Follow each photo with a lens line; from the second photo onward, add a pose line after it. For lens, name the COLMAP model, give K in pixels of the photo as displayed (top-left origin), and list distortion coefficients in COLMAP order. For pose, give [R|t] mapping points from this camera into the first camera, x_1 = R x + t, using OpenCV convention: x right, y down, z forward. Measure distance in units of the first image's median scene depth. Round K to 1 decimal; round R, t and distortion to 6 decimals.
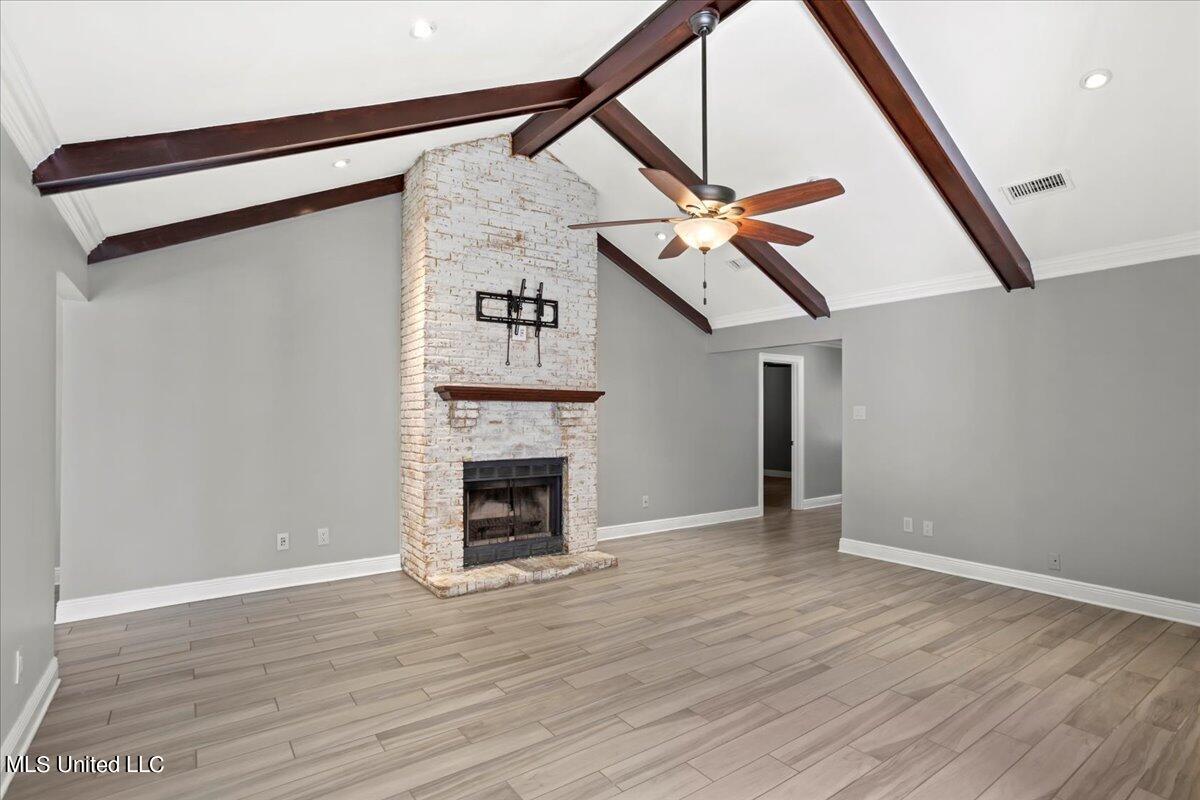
lens RADIAL K [[590.9, 0, 609.6], [0, 590.9, 408.3], [0, 0, 1]] dist [-0.046046, 0.025236]
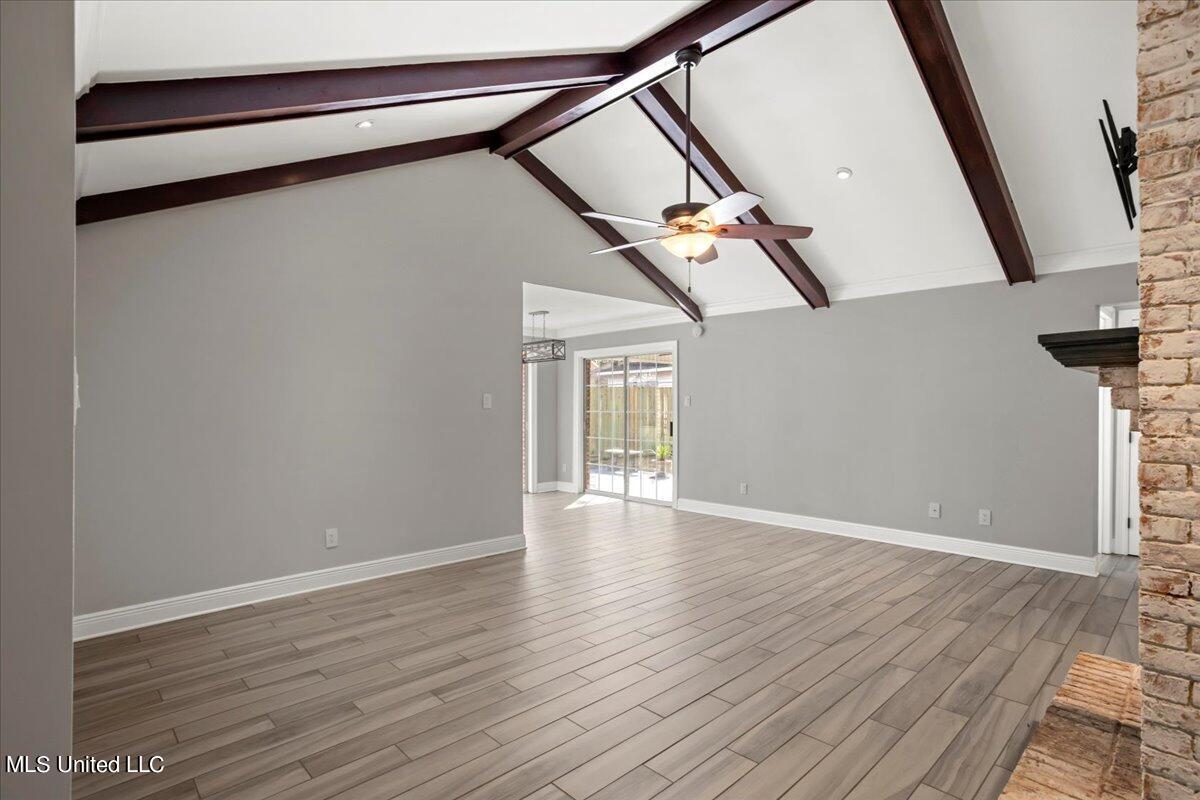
lens RADIAL K [[590.9, 0, 609.6], [0, 590.9, 408.3], [0, 0, 1]] dist [-0.046046, 0.025236]
pose [[-0.991318, 0.002908, -0.131455, 0.317605], [0.002991, 0.999995, -0.000429, 0.014651], [0.131453, -0.000819, -0.991322, 1.444326]]
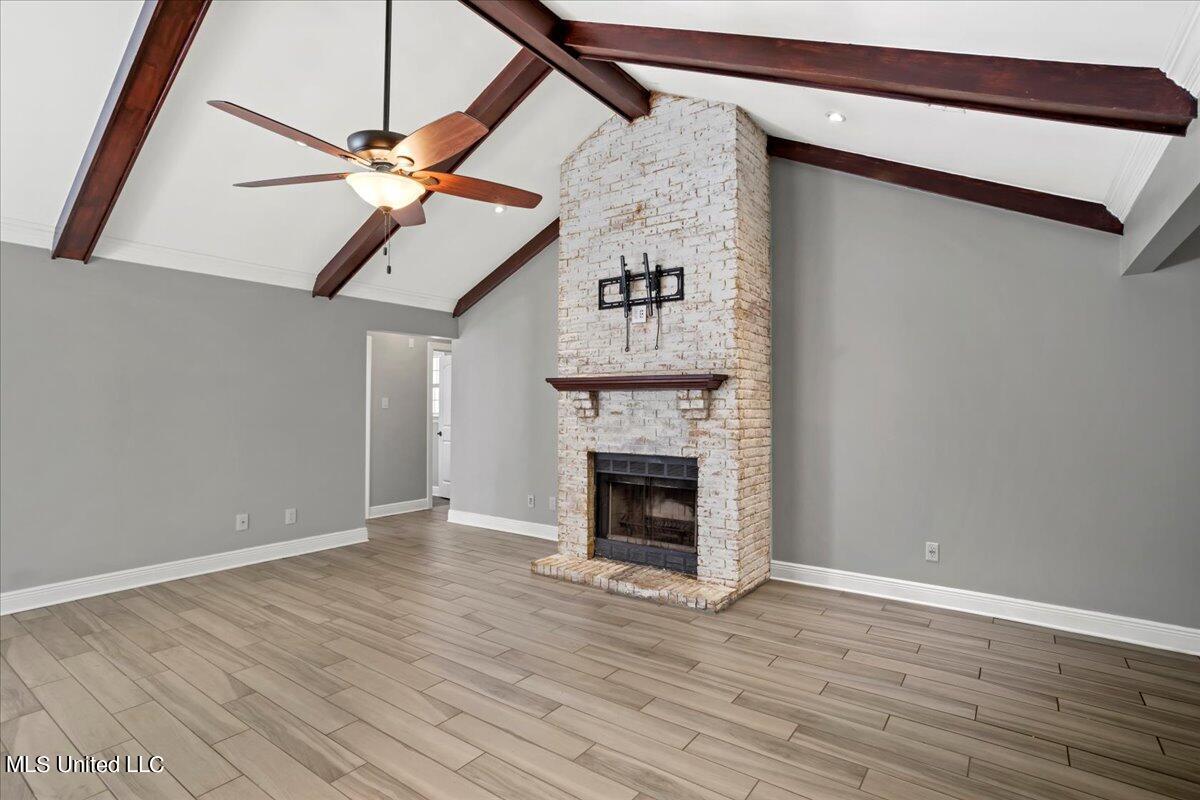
lens RADIAL K [[589.4, 0, 617.8], [0, 589.4, 399.5], [0, 0, 1]] dist [-0.053640, 0.024586]
pose [[0.320919, -0.009582, -0.947058, 0.723548], [0.007239, 0.999944, -0.007664, 0.009325], [0.947079, -0.004396, 0.320971, 0.717551]]
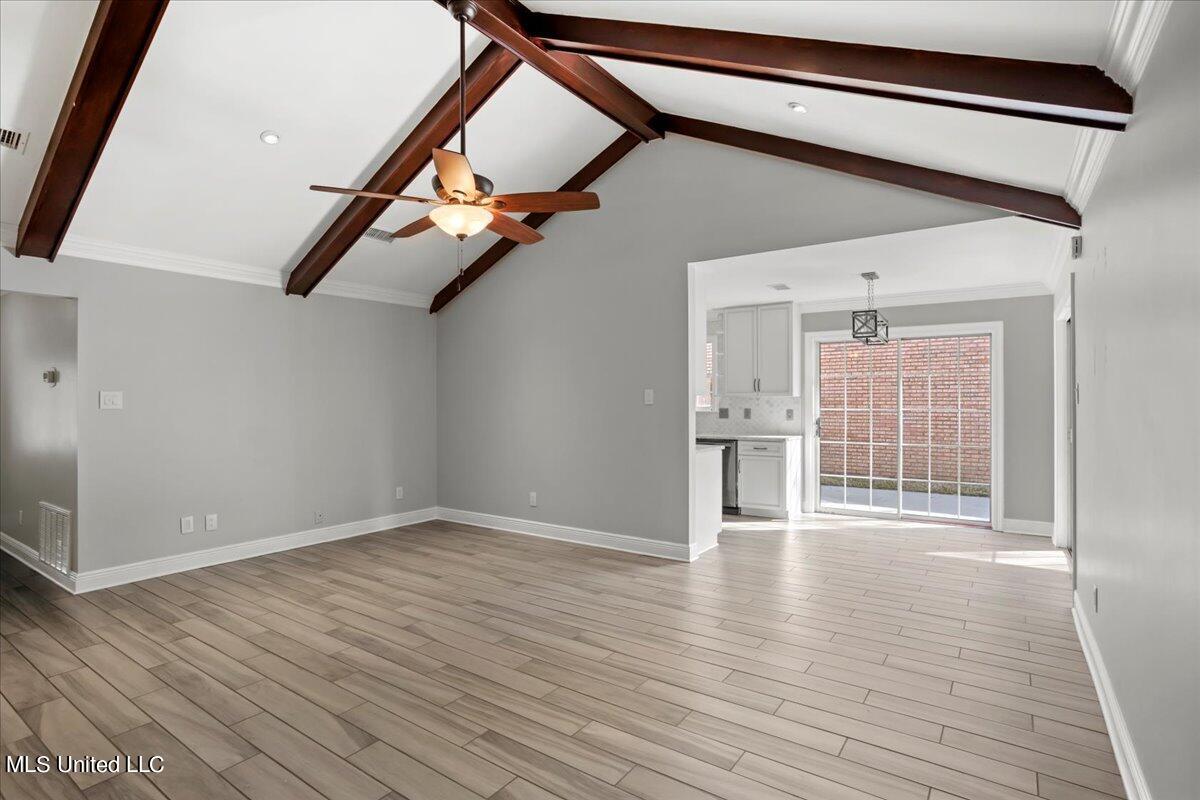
lens RADIAL K [[590.9, 0, 609.6], [0, 590.9, 408.3], [0, 0, 1]] dist [-0.046046, 0.025236]
pose [[-0.328050, -0.012019, 0.944584, -0.590814], [-0.005314, 0.999927, 0.010878, 0.008768], [-0.944645, -0.001451, -0.328090, 0.747229]]
